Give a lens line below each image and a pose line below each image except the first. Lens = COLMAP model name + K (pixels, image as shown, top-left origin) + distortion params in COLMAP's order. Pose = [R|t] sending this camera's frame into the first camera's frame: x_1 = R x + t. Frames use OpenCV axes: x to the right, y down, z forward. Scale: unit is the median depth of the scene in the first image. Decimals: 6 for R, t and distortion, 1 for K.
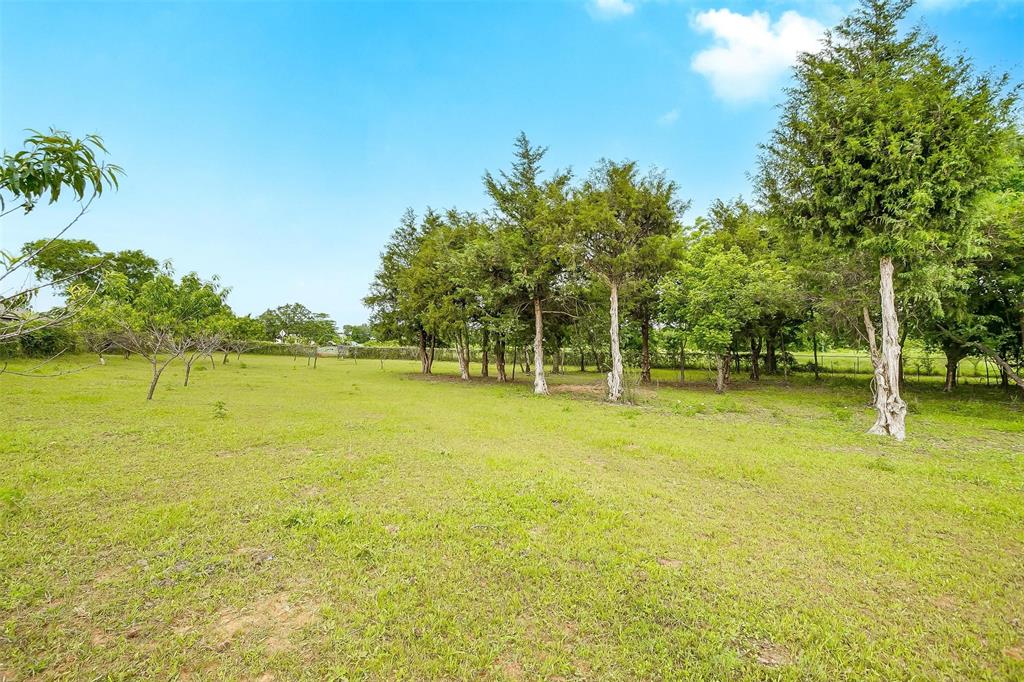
lens RADIAL K [[493.6, 0, 512.0], [0, 493.6, 341.0], [0, 0, 1]] dist [-0.053245, 0.026661]
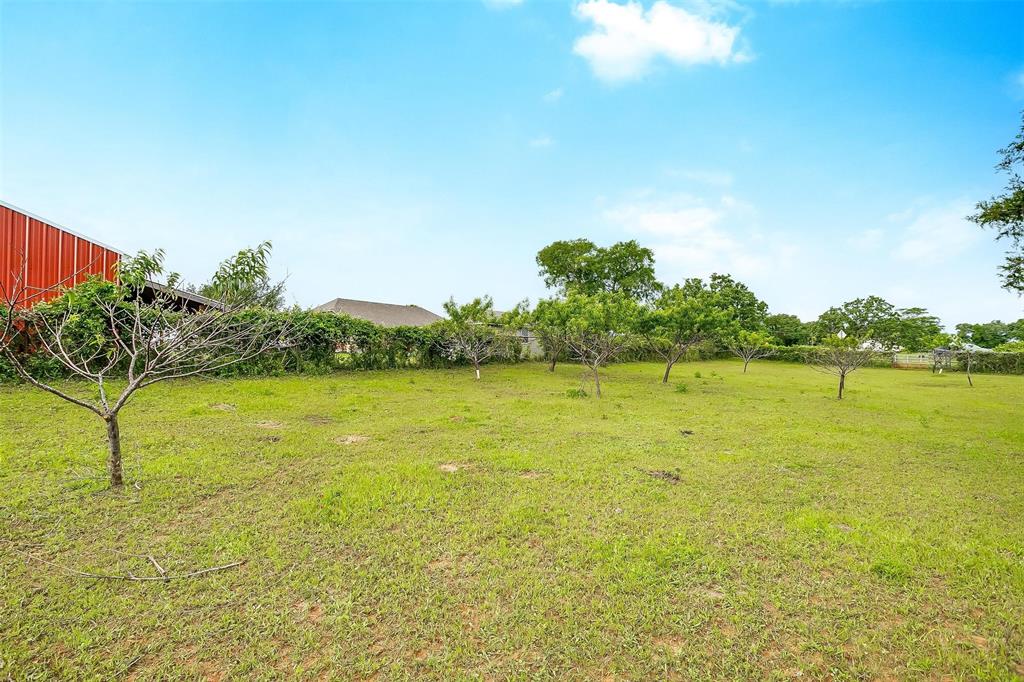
lens RADIAL K [[493.6, 0, 512.0], [0, 493.6, 341.0], [0, 0, 1]] dist [-0.053245, 0.026661]
pose [[0.468104, -0.036121, -0.882935, -0.077515], [0.017646, 0.999347, -0.031528, 0.007427], [0.883497, -0.000822, 0.468436, 0.269432]]
